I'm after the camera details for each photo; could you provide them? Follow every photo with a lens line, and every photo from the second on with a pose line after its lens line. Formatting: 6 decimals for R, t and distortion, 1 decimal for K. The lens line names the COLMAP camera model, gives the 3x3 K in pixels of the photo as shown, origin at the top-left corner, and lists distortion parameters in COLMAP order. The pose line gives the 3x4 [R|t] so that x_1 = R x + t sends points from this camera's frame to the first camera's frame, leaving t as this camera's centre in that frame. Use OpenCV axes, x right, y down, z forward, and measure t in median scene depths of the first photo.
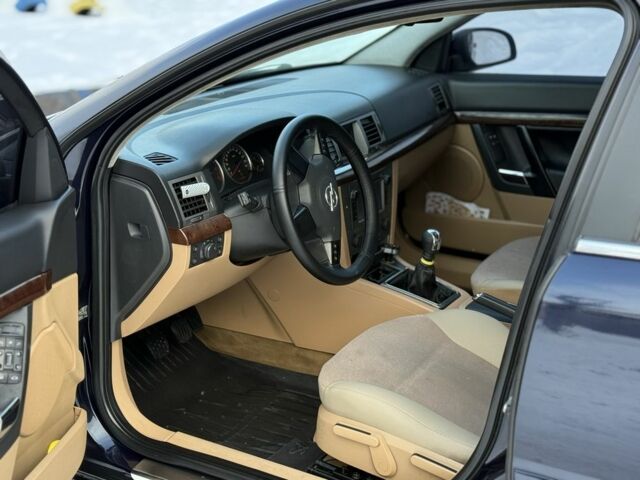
lens RADIAL K [[1050.4, 0, 320.0], [0, 1050.4, 240.0], [0, 0, 1]] dist [0.051702, 0.202758]
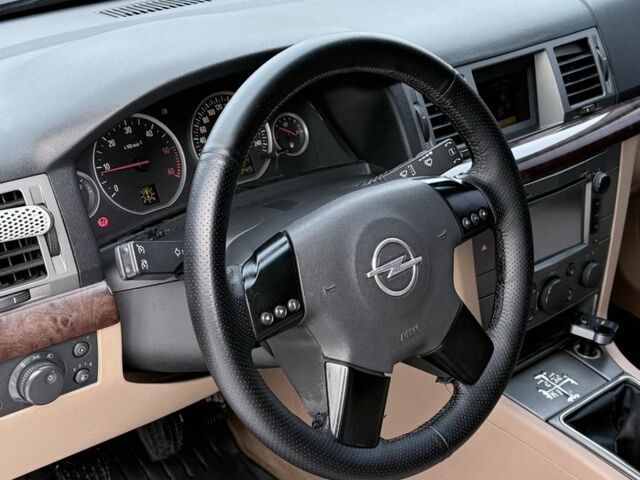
lens RADIAL K [[1050.4, 0, 320.0], [0, 1050.4, 240.0], [0, 0, 1]] dist [0.051702, 0.202758]
pose [[0.950683, 0.111914, -0.289270, 0.083698], [-0.079450, 0.989386, 0.121668, -0.079157], [0.299816, -0.092685, 0.949484, 0.525264]]
